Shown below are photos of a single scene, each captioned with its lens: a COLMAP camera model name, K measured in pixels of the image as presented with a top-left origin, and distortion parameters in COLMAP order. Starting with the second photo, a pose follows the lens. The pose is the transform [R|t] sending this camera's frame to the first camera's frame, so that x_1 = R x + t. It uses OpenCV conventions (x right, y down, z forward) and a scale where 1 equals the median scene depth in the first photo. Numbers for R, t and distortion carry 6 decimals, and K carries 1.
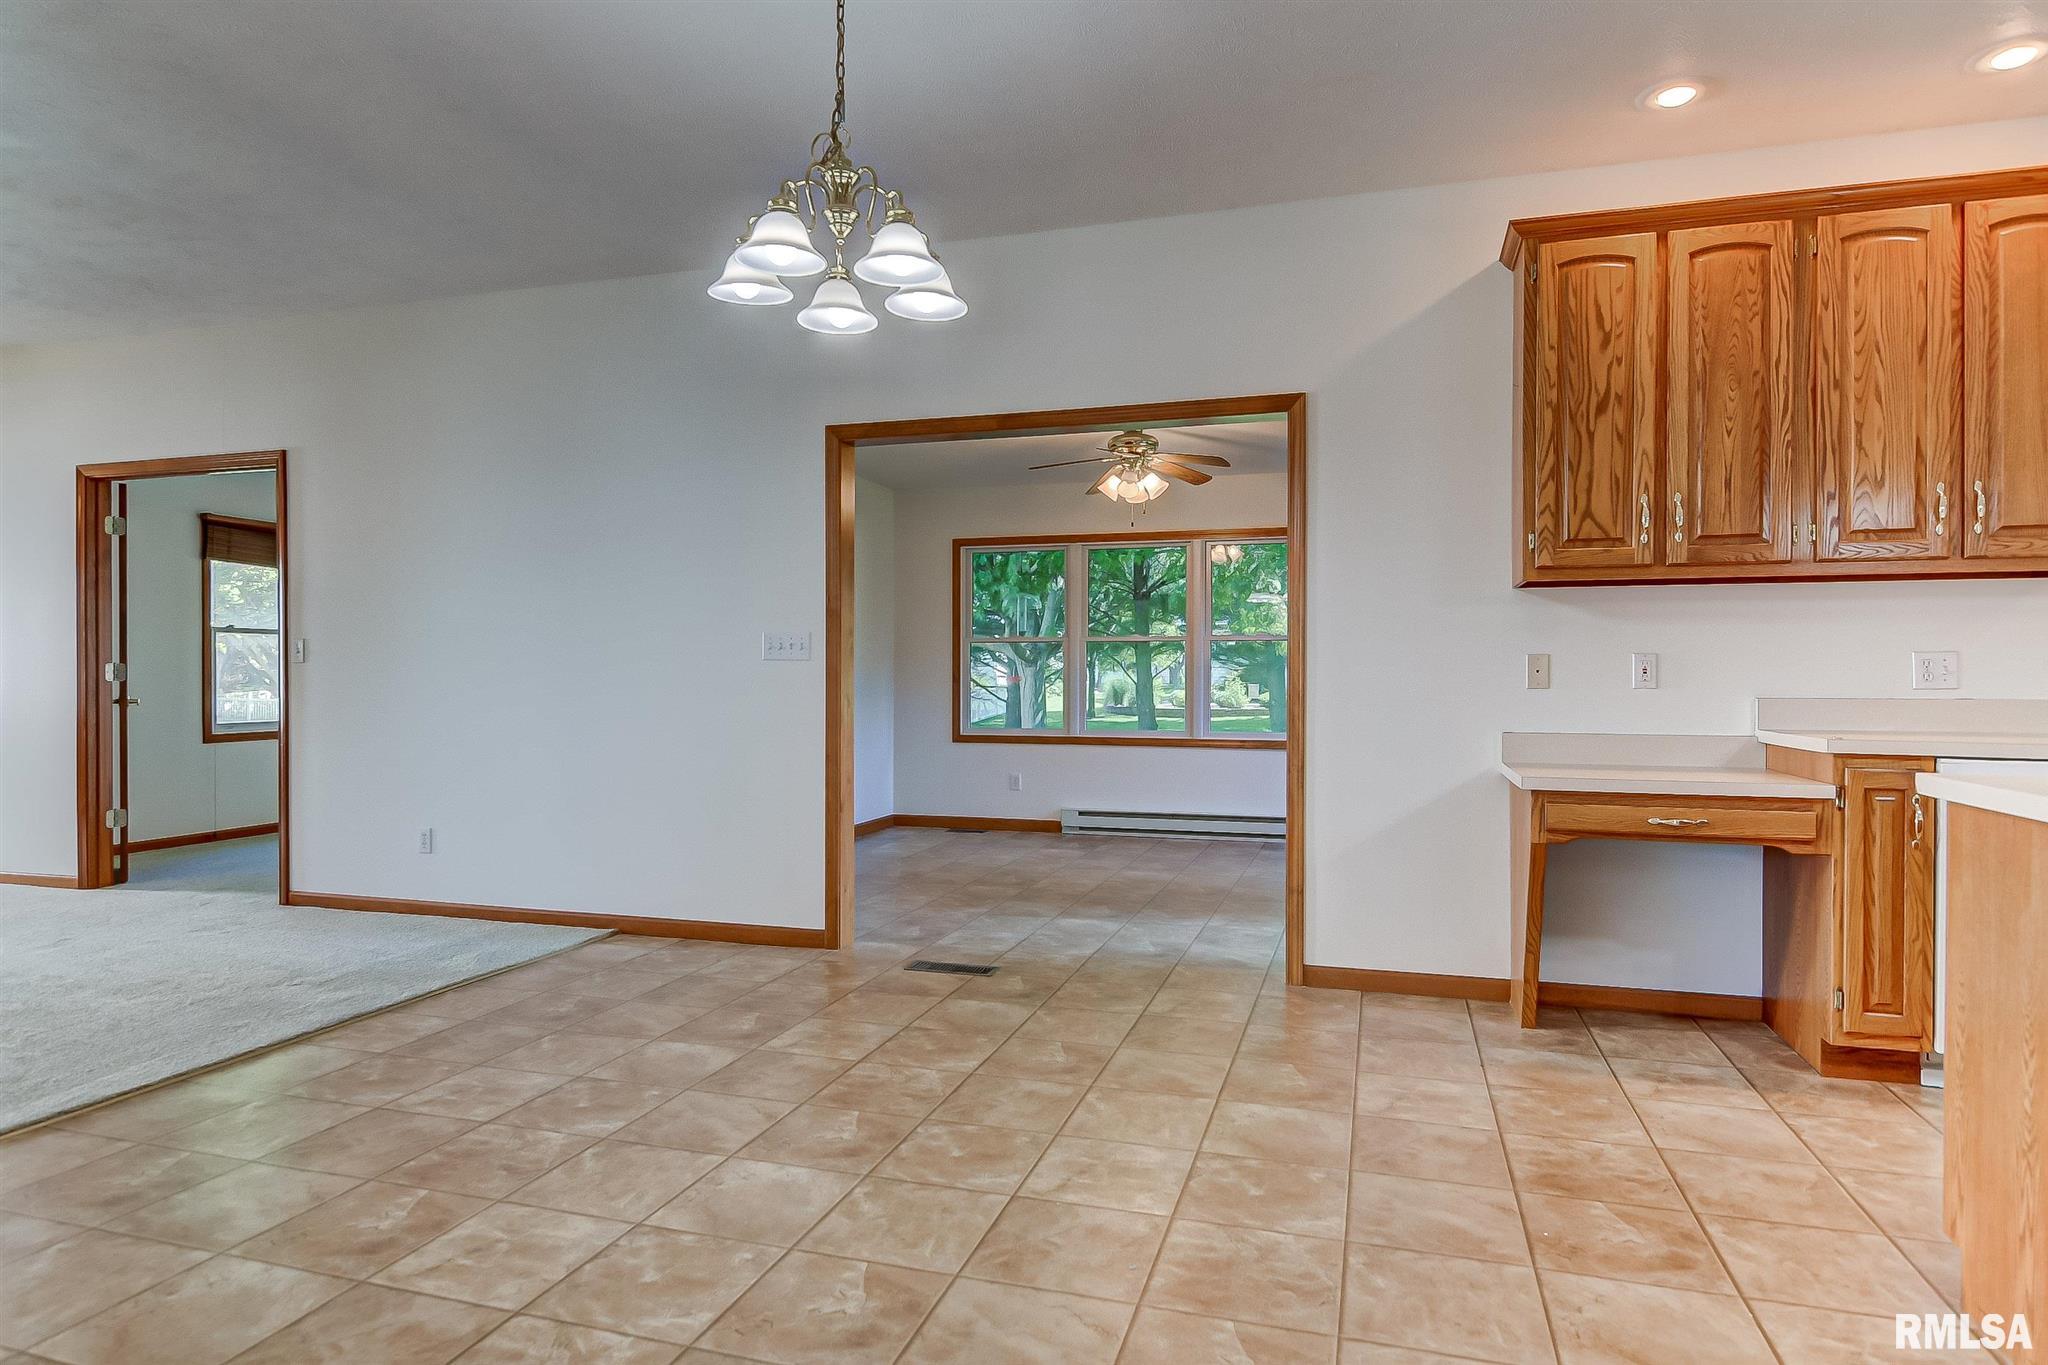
lens RADIAL K [[1173.0, 0, 1014.9], [0, 1173.0, 685.6], [0, 0, 1]] dist [0.000172, 0.001850]
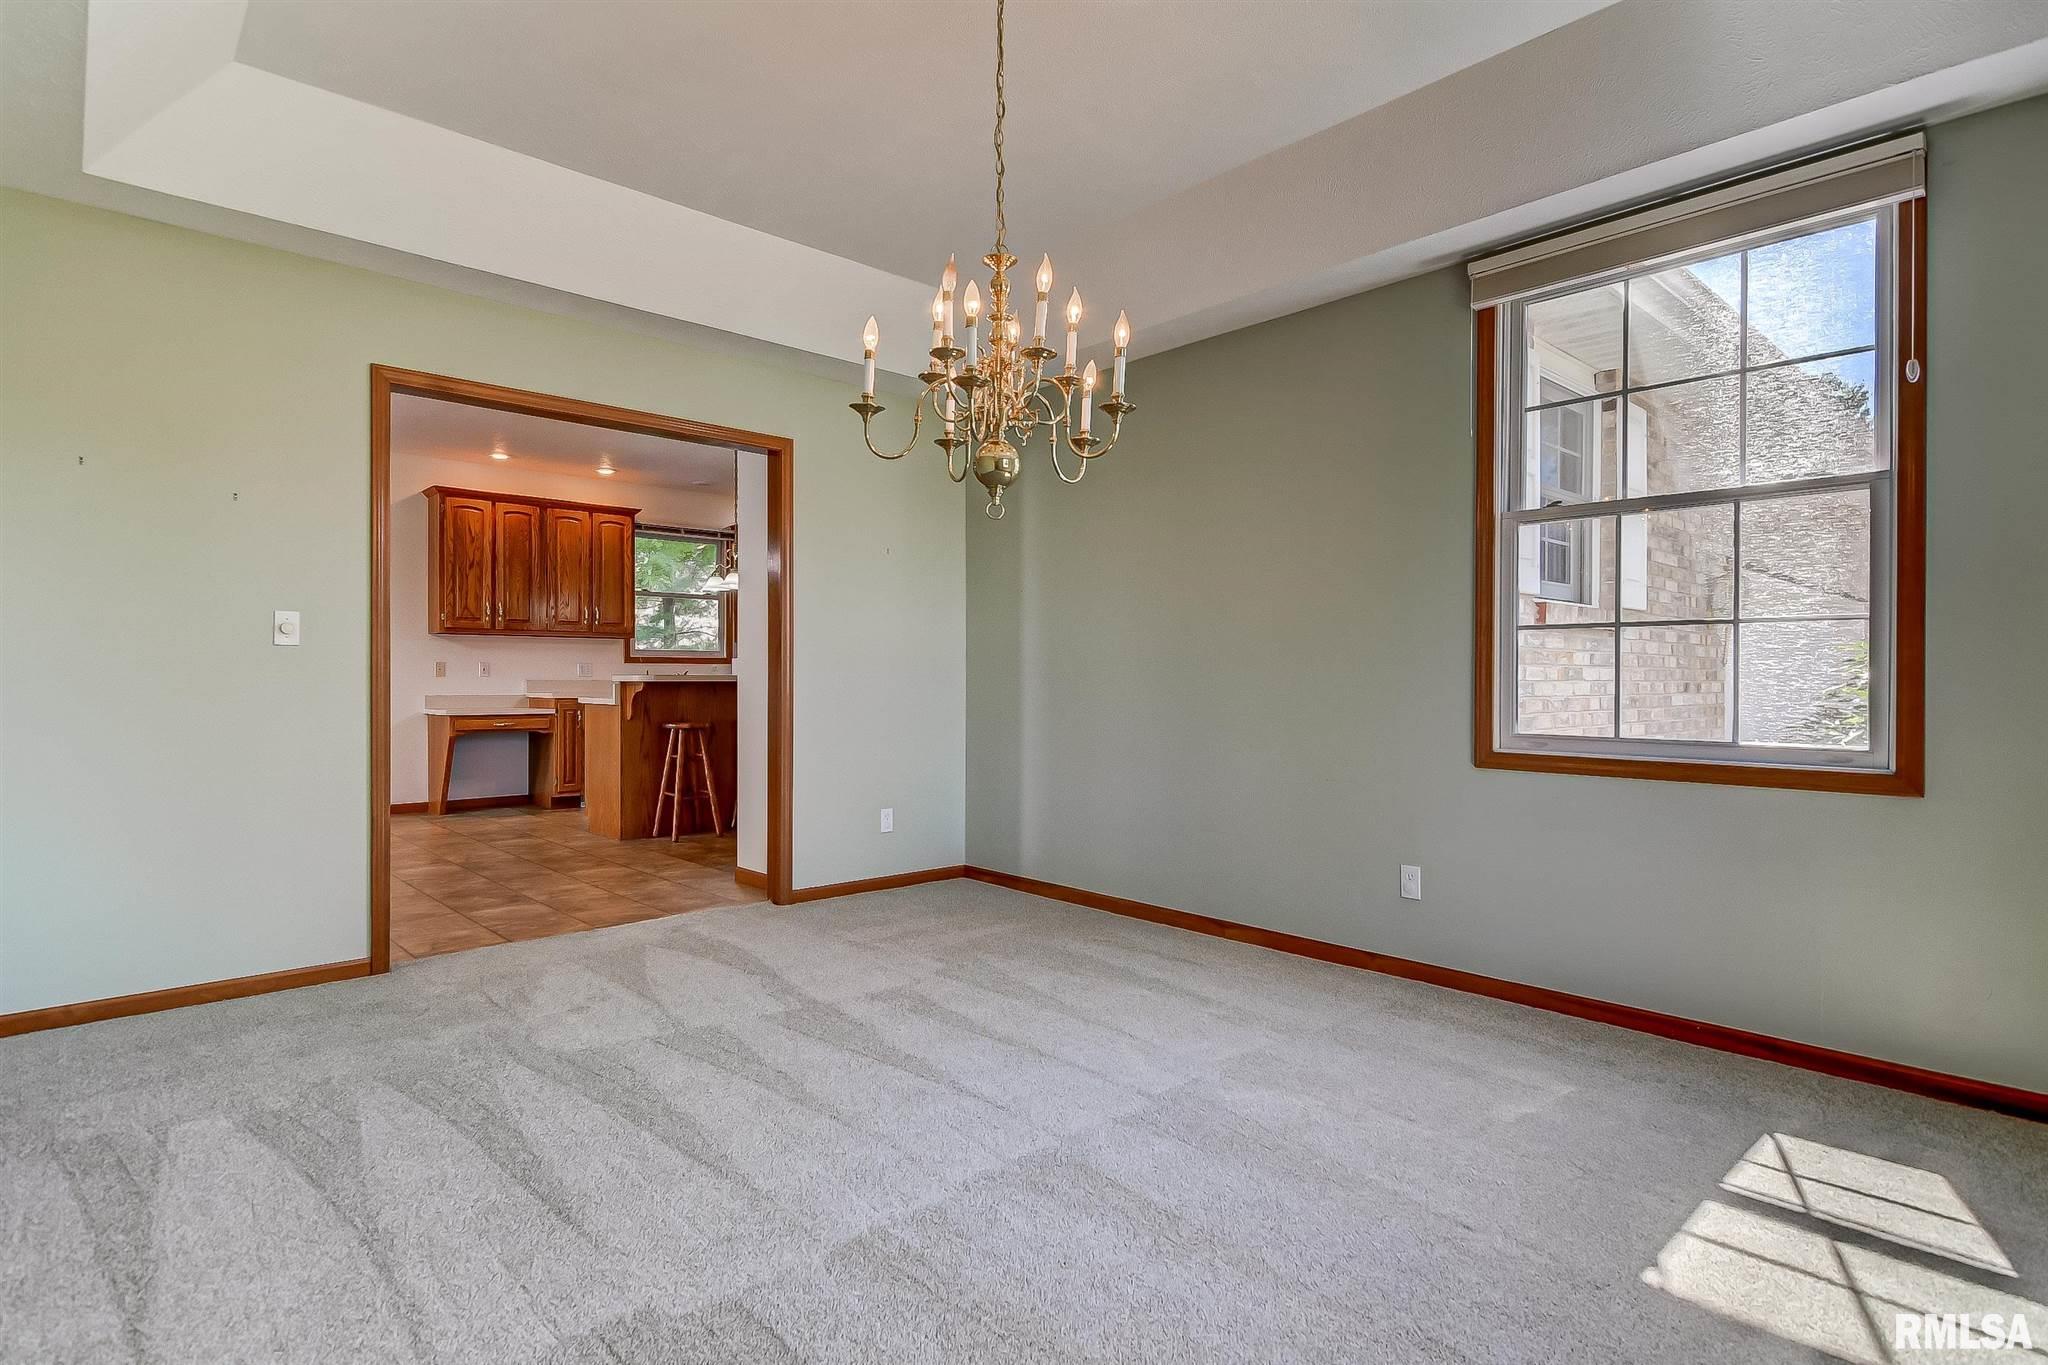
lens RADIAL K [[1027.6, 0, 1036.9], [0, 1027.6, 681.9], [0, 0, 1]] dist [0.011916, -0.000949]
pose [[0.479882, -0.003002, 0.877328, -0.883801], [0.003142, 0.999994, 0.001703, 0.014831], [-0.877327, 0.001940, 0.479888, -1.162837]]
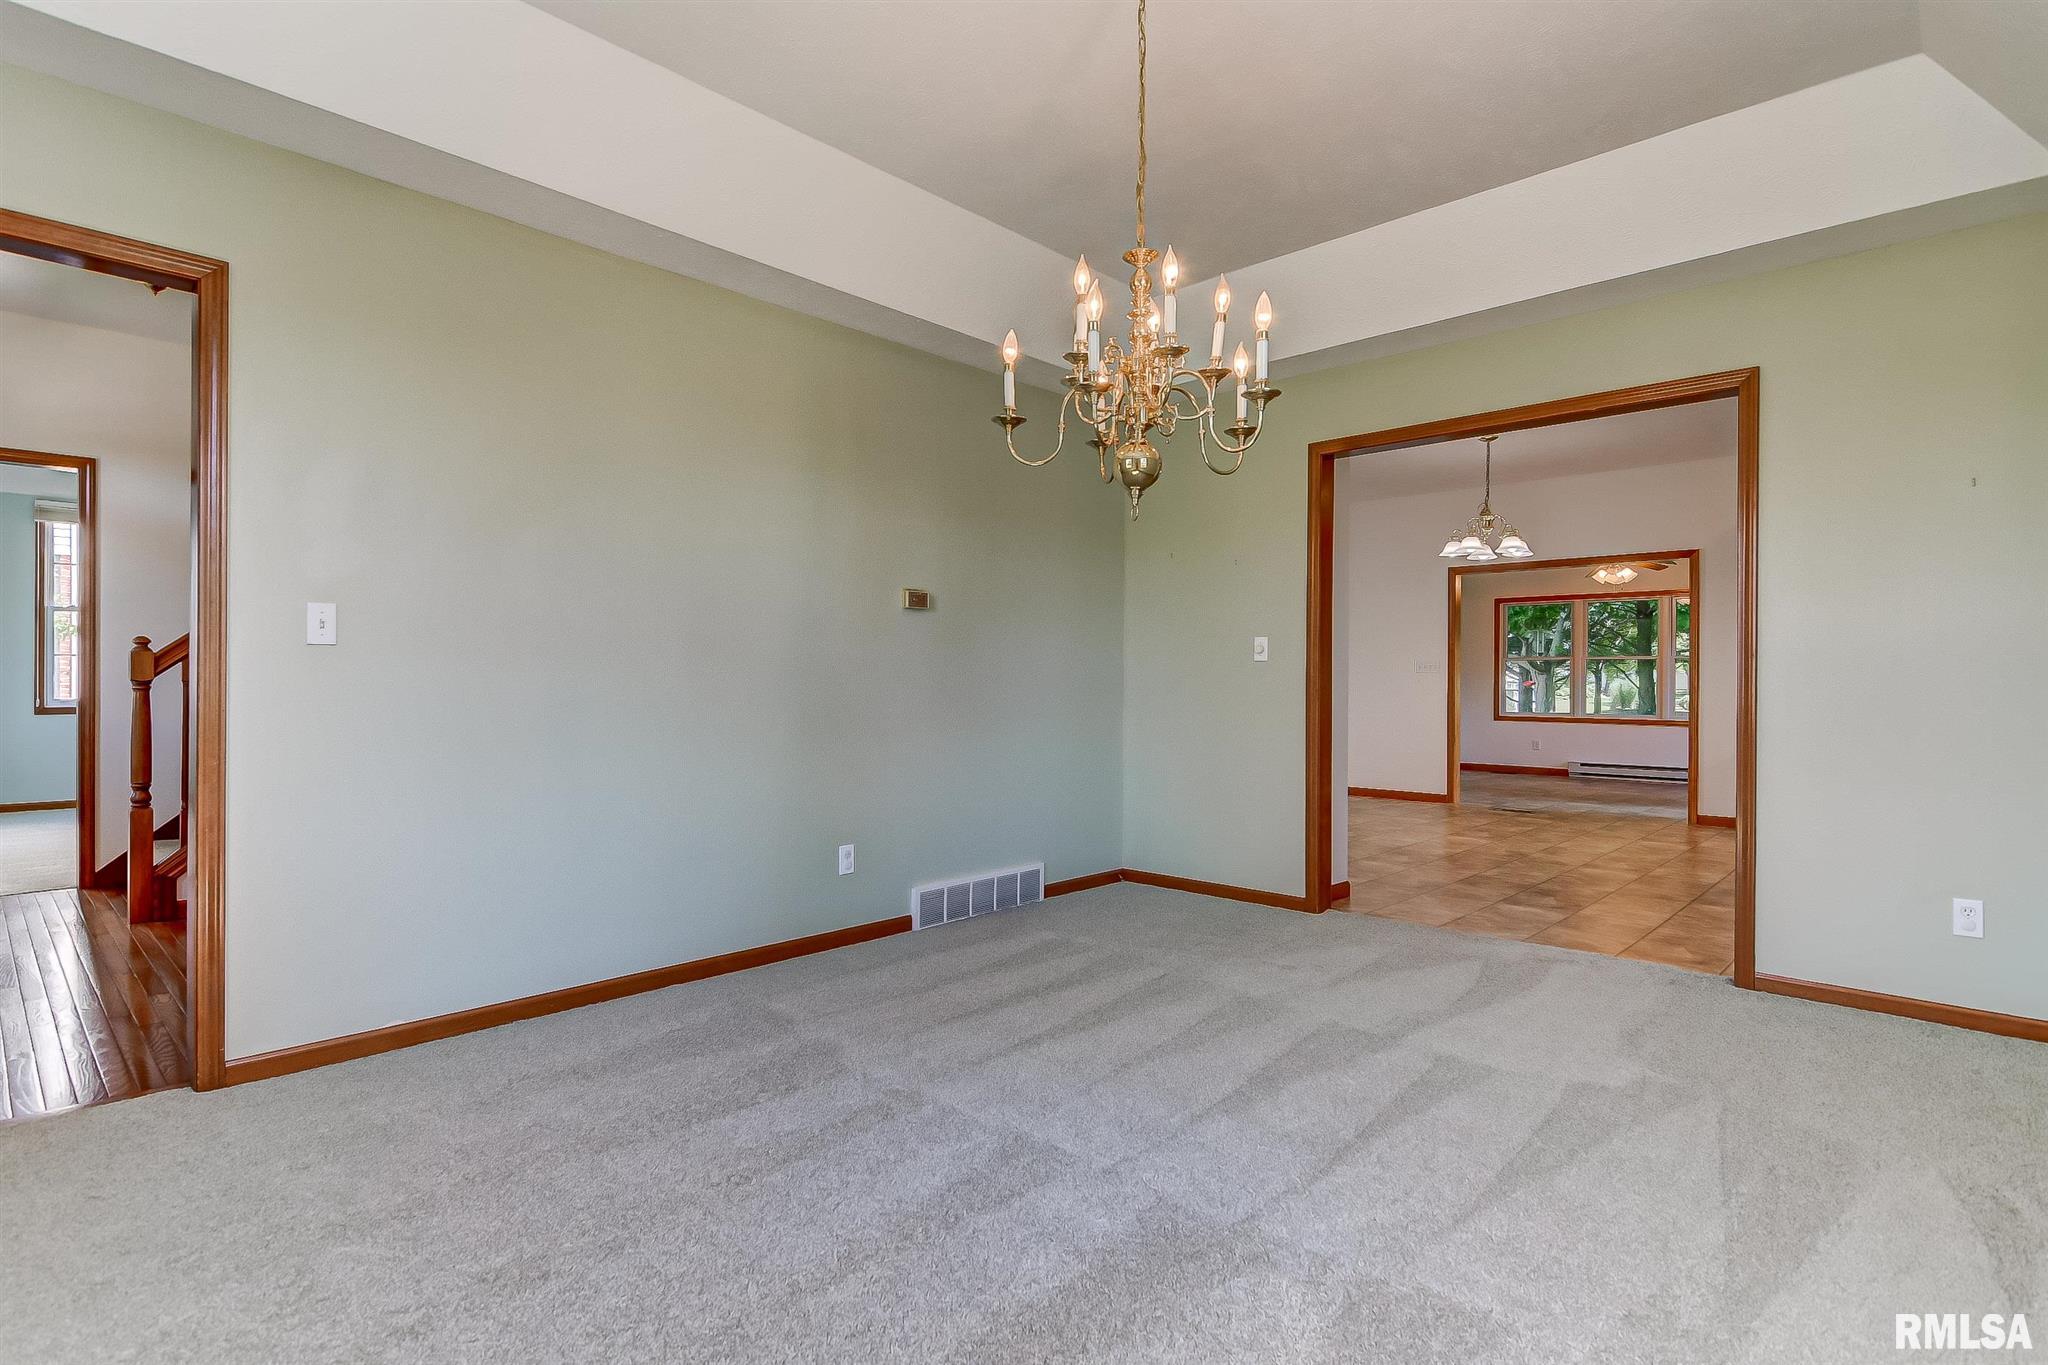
lens RADIAL K [[1027.6, 0, 1012.4], [0, 1027.6, 681.5], [0, 0, 1]] dist [0.011916, -0.000949]
pose [[0.898809, 0.002526, -0.438333, -0.061562], [-0.006443, 0.999951, -0.007449, 0.018950], [0.438293, 0.009520, 0.898782, -1.455811]]
